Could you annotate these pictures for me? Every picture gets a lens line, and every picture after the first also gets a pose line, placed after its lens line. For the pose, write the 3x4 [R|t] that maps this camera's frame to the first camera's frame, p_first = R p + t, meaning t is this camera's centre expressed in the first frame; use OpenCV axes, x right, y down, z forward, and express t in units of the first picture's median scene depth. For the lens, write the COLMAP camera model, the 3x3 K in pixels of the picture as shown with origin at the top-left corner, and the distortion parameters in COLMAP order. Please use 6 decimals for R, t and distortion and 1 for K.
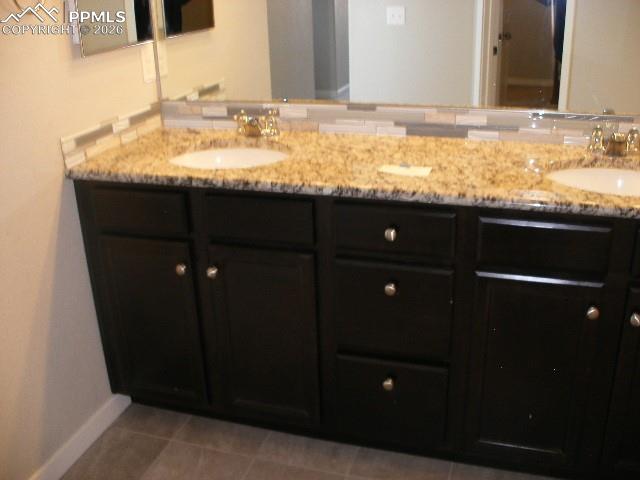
lens RADIAL K [[673.2, 0, 320.9], [0, 673.2, 237.9], [0, 0, 1]] dist [-0.148628, 0.000000]
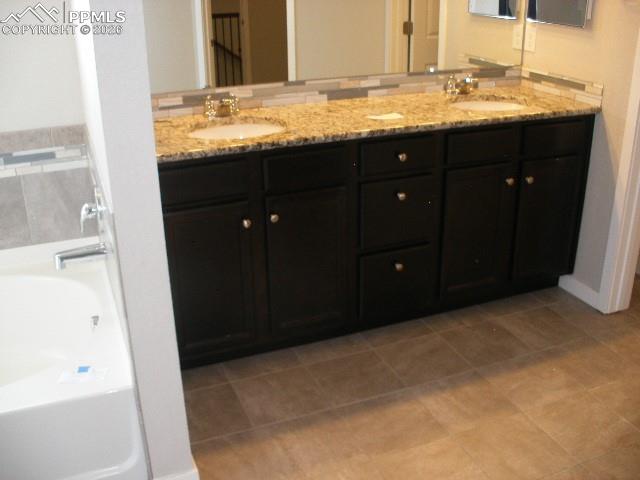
lens RADIAL K [[673.2, 0, 320.7], [0, 673.2, 242.0], [0, 0, 1]] dist [-0.148628, 0.000000]
pose [[0.771331, -0.231158, 0.592970, -0.770366], [0.229232, 0.970080, 0.079984, 0.012482], [-0.593718, 0.074234, 0.801242, -0.048650]]
